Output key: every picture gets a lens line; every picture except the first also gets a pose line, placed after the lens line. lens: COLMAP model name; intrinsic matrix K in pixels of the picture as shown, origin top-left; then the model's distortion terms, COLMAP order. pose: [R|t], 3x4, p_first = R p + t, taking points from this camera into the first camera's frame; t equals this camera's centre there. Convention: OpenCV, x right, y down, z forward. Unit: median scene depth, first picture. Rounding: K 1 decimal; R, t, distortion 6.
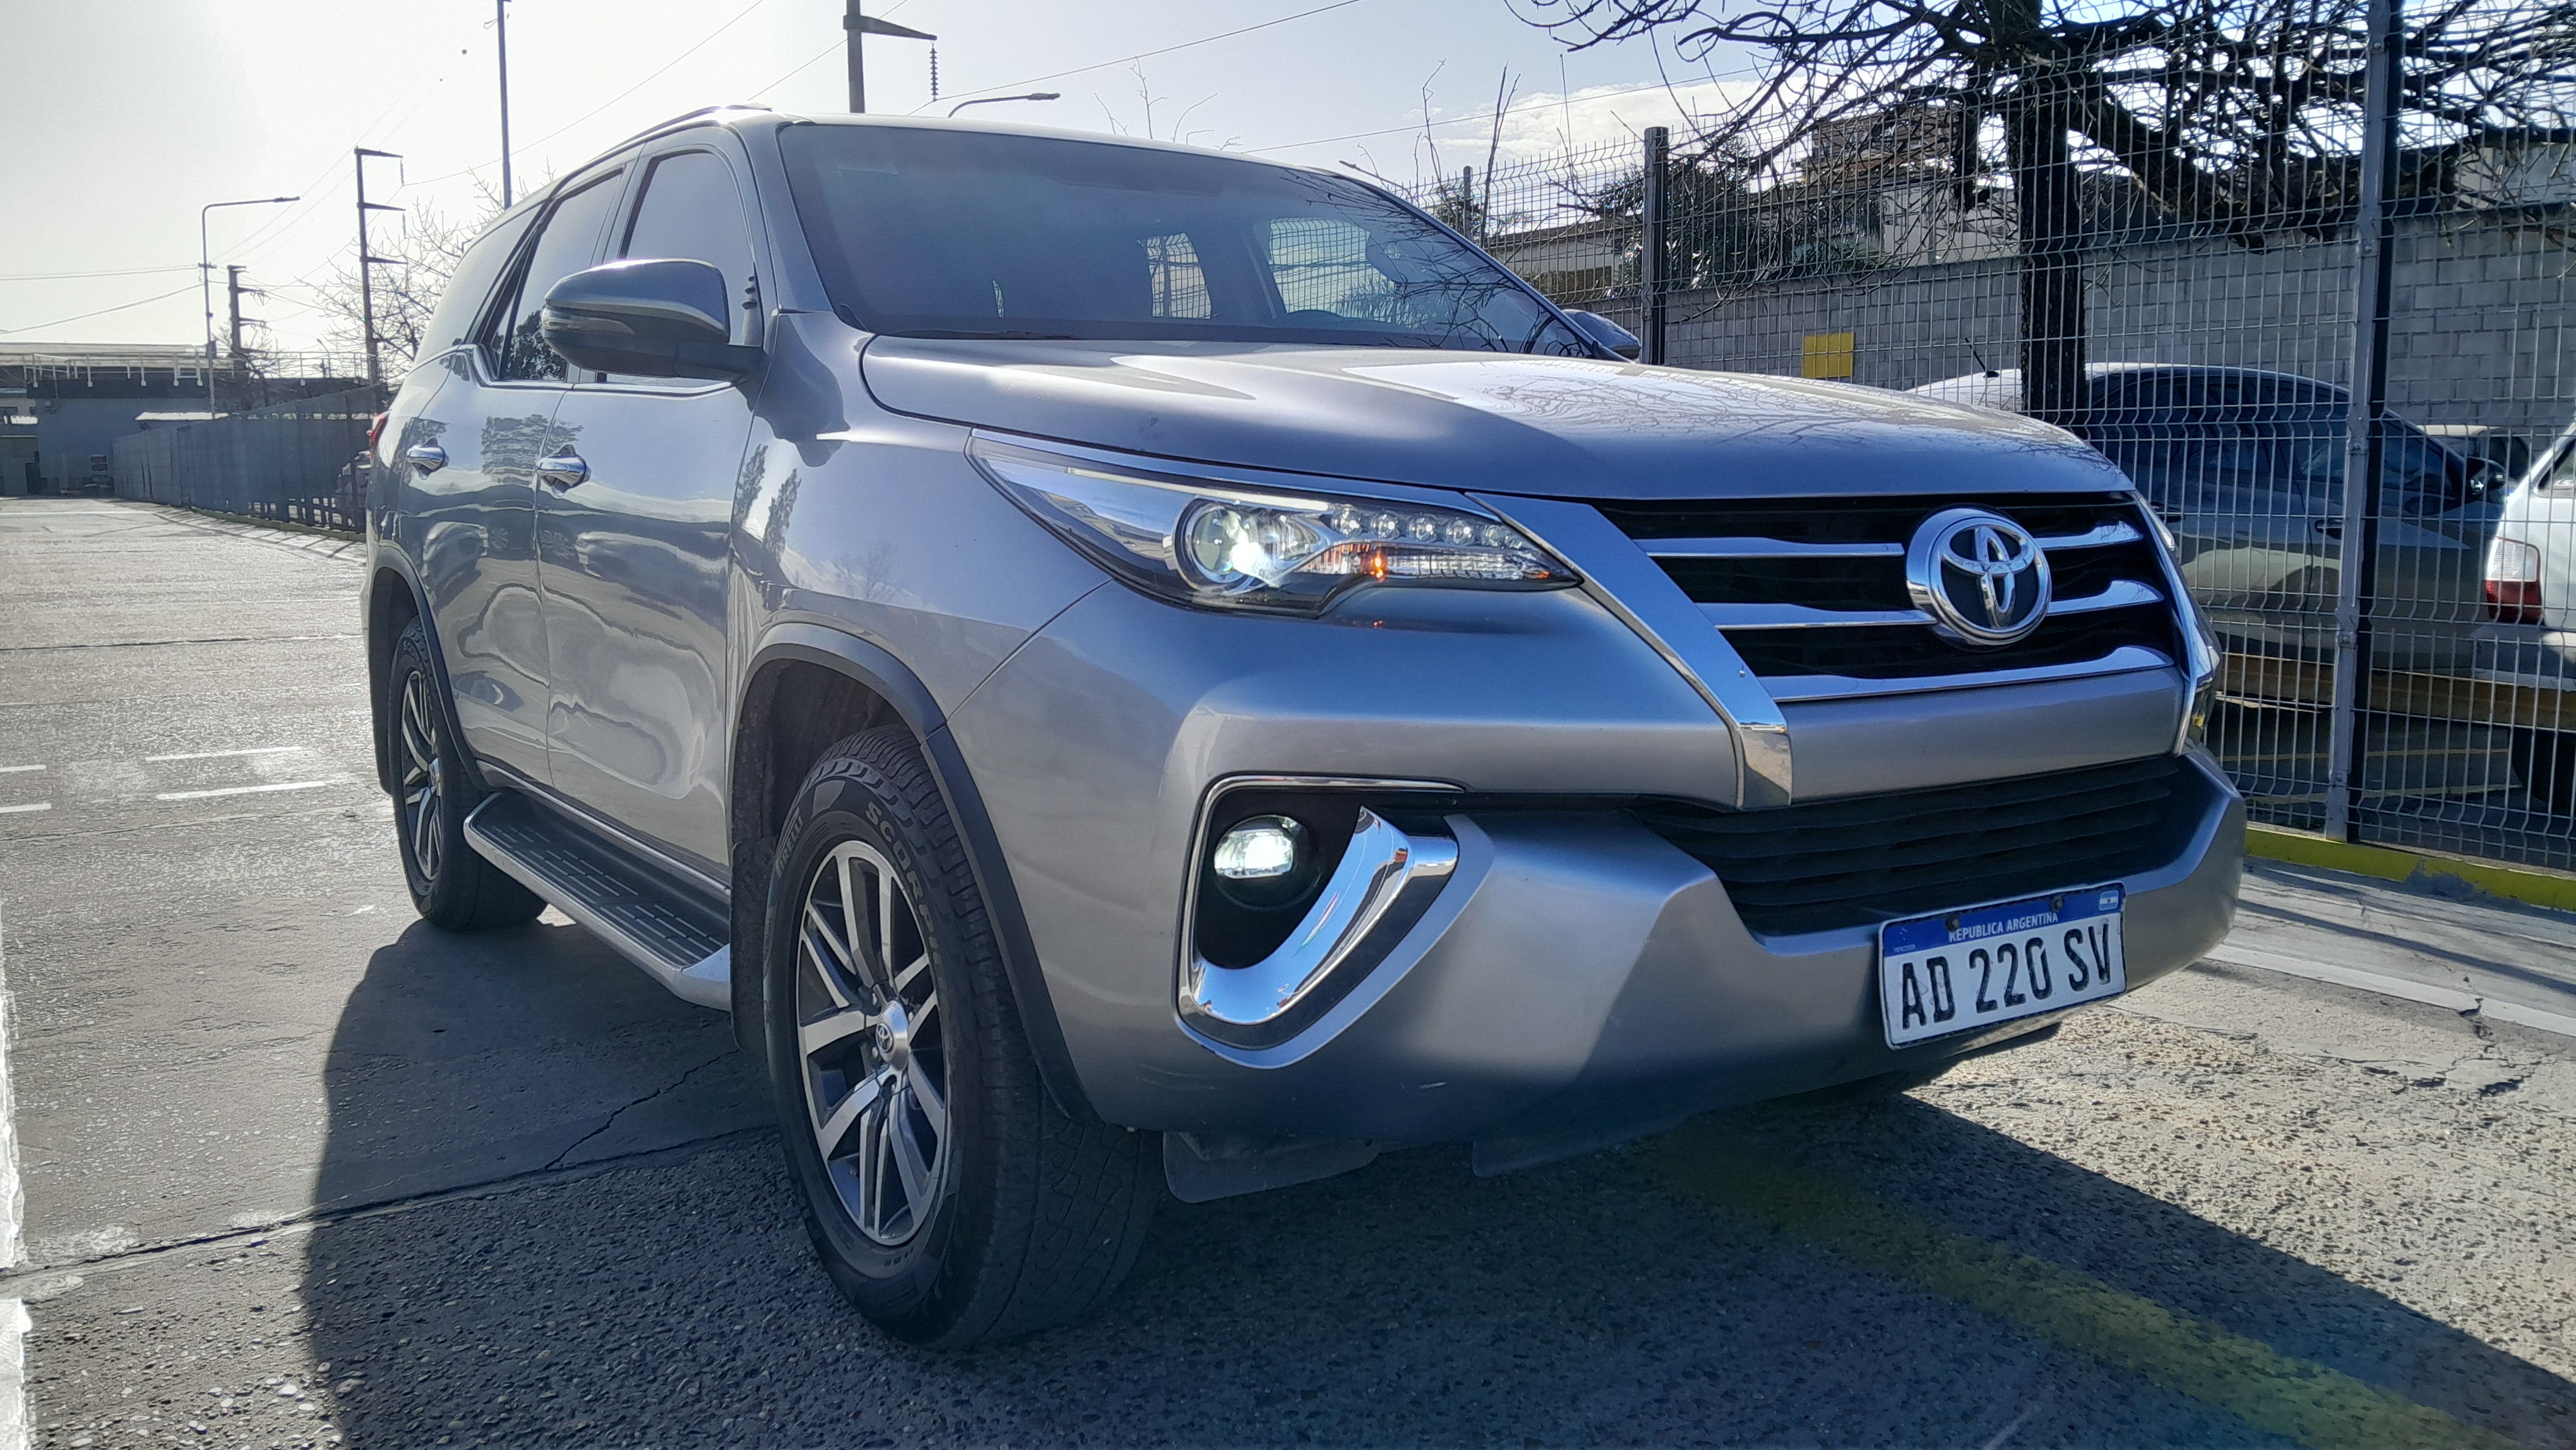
lens RADIAL K [[1990.0, 0, 1296.5], [0, 1990.0, 727.1], [0, 0, 1]] dist [0.031070, -0.080944]
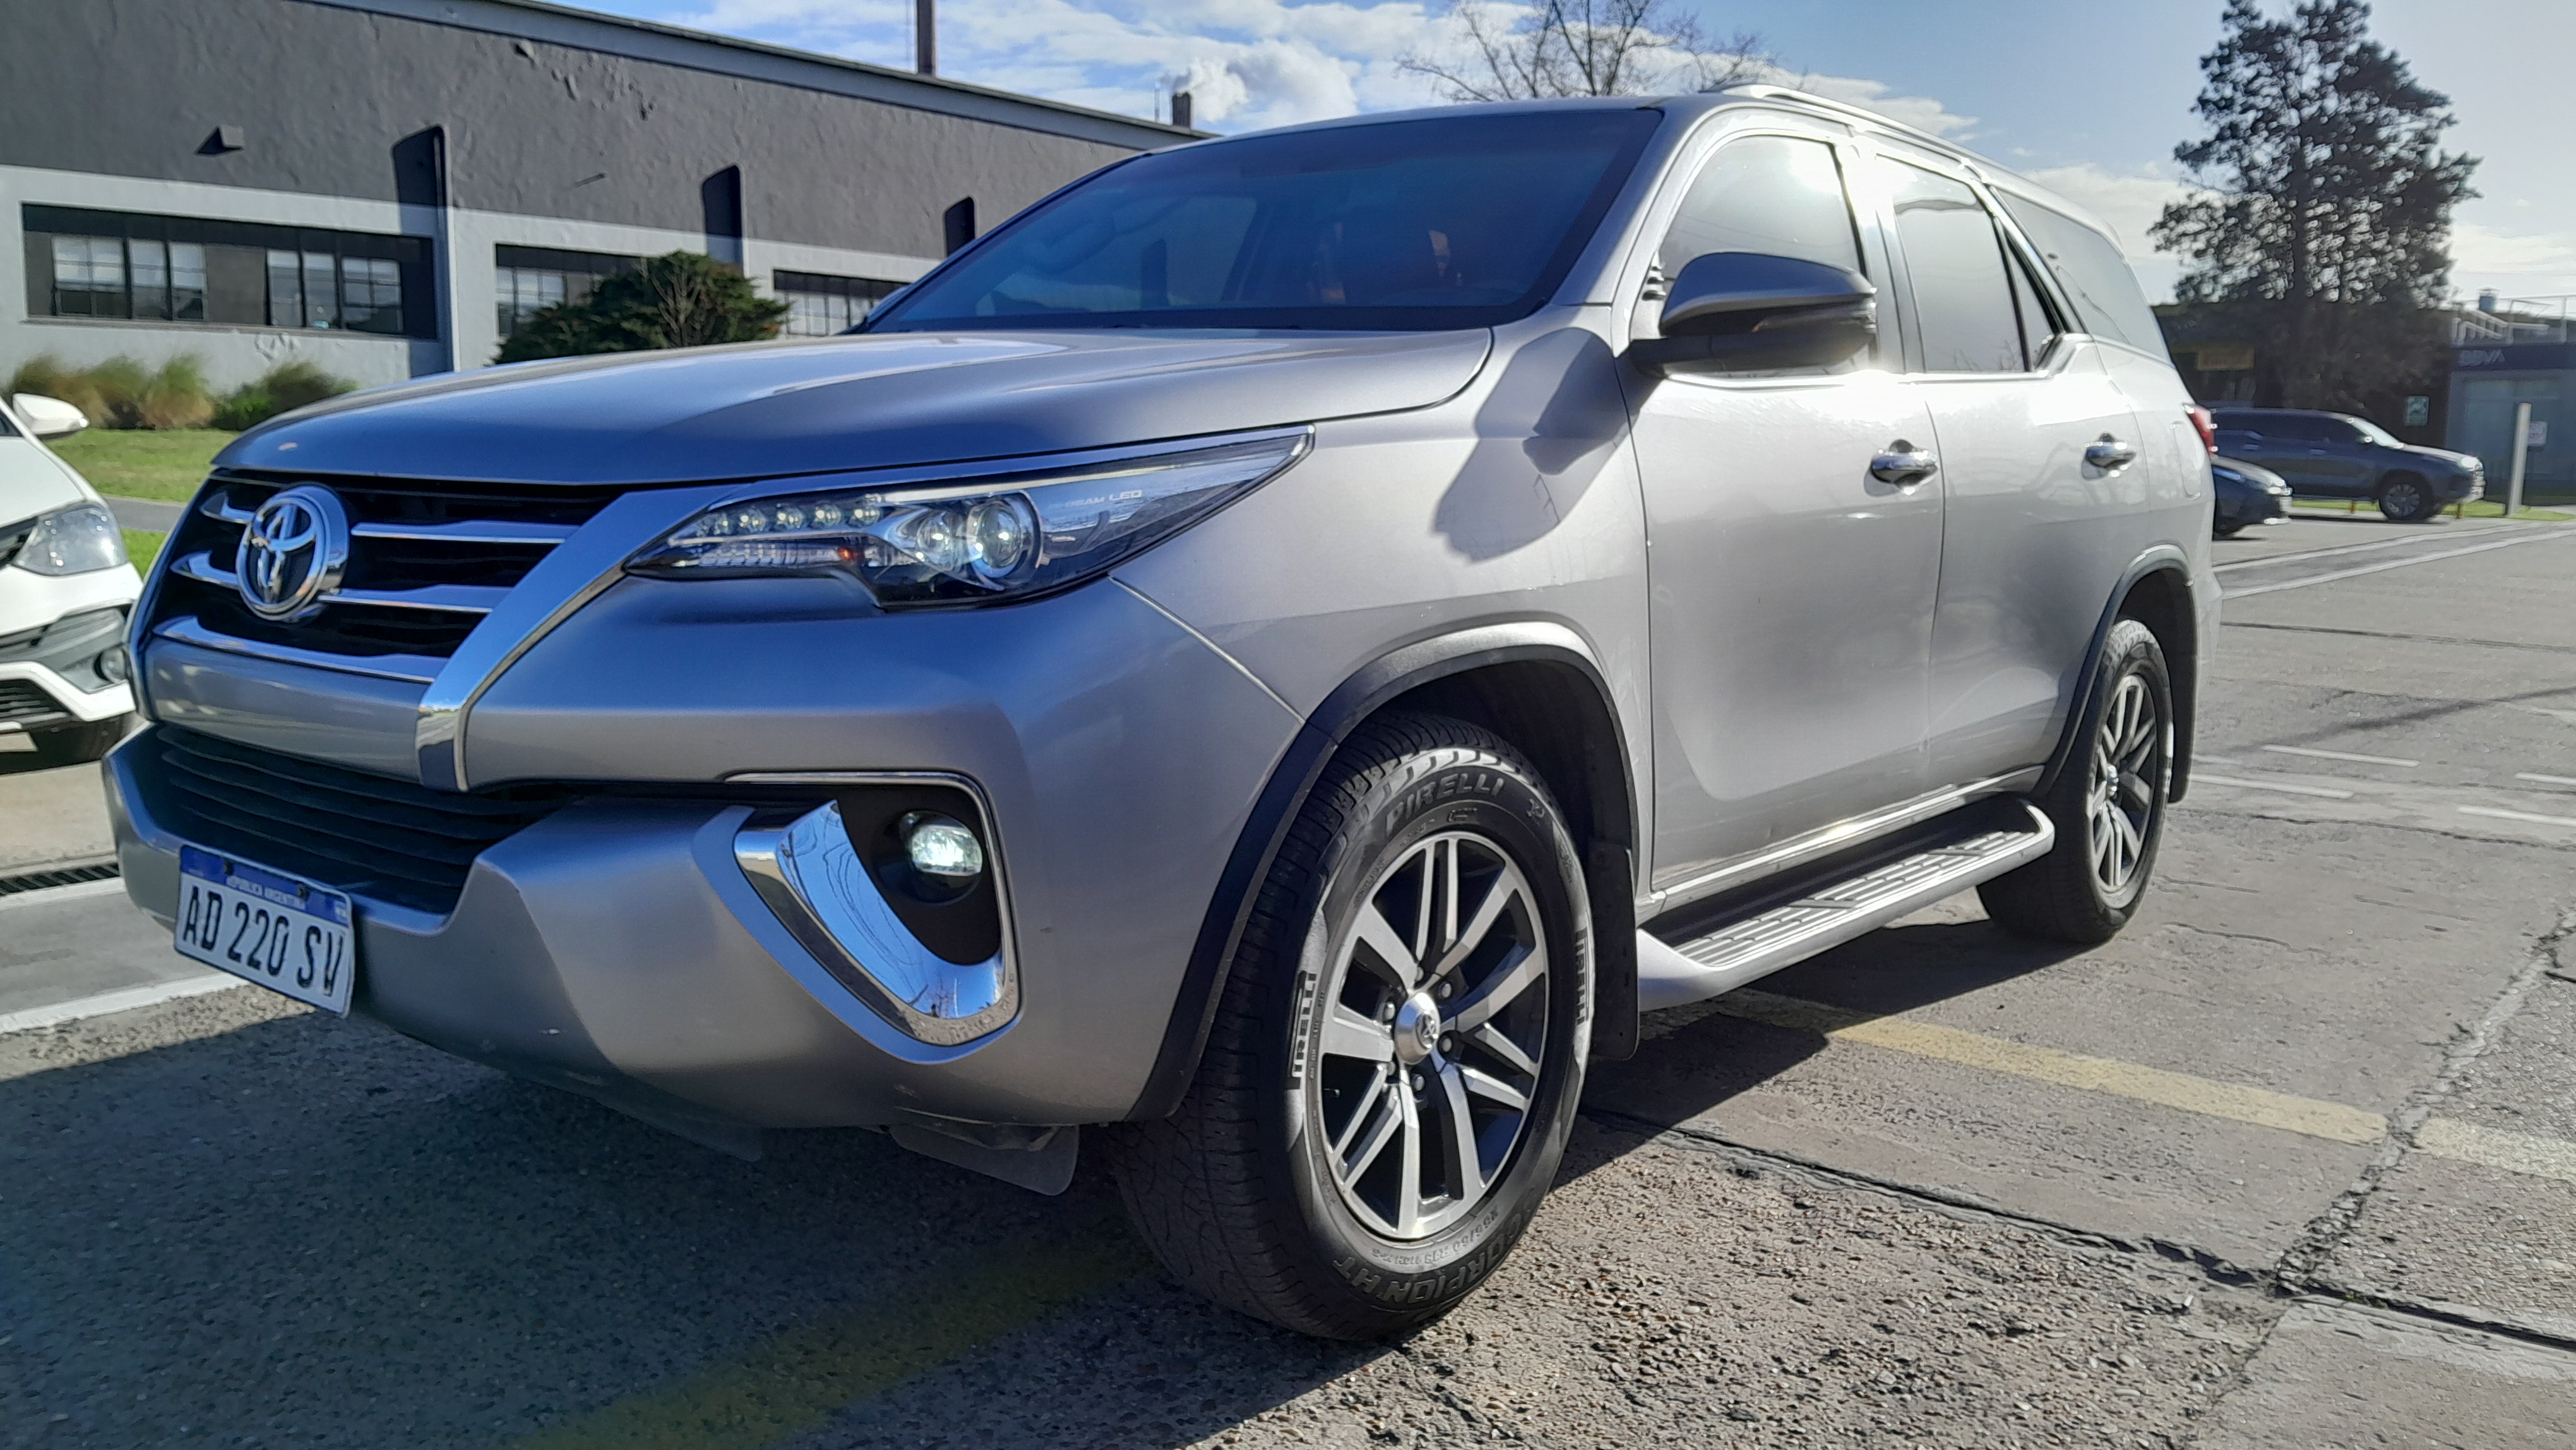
lens RADIAL K [[2011.1, 0, 1305.9], [0, 2011.1, 721.8], [0, 0, 1]] dist [0.009701, -0.055523]
pose [[0.324872, 0.143483, -0.934811, 1.244360], [-0.144204, 0.984383, 0.100977, -0.141604], [0.934700, 0.101999, 0.340489, 0.955374]]
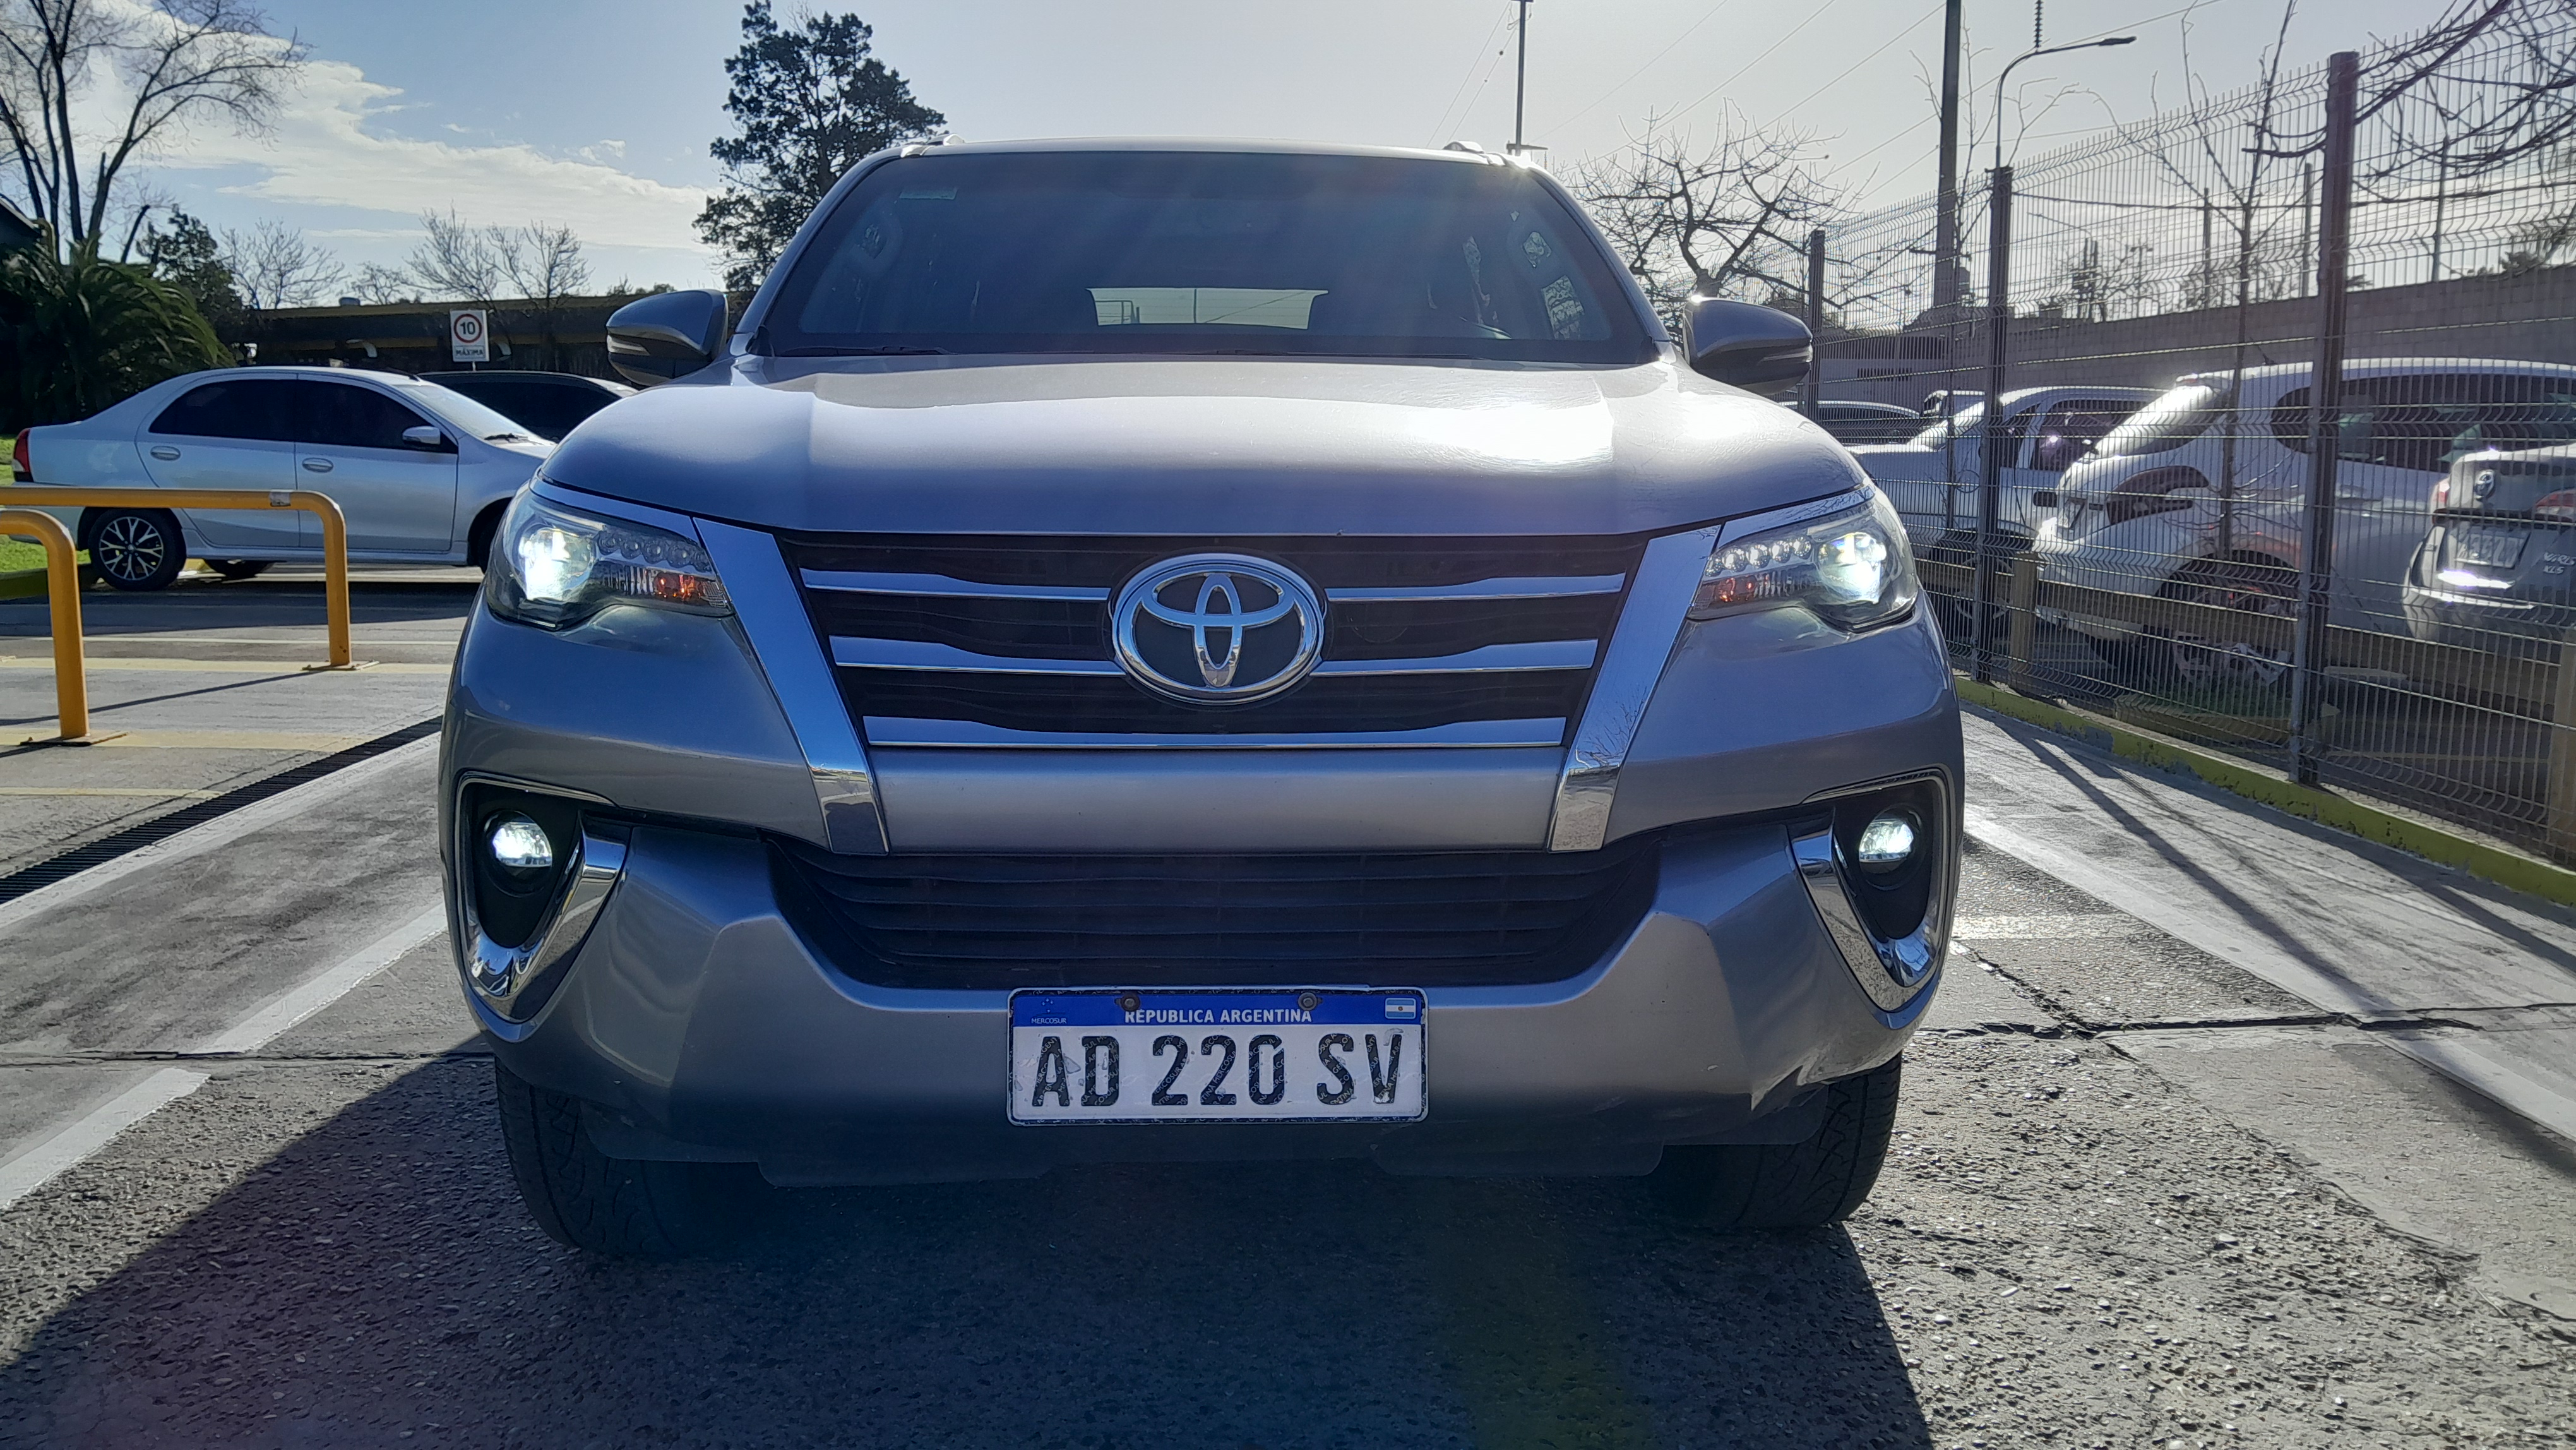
lens RADIAL K [[2005.5, 0, 1296.1], [0, 2005.5, 689.1], [0, 0, 1]] dist [0.041056, -0.086742]
pose [[0.857671, 0.068854, -0.509568, 0.701655], [-0.070926, 0.997363, 0.015389, -0.053818], [0.509284, 0.022943, 0.860293, 0.195917]]
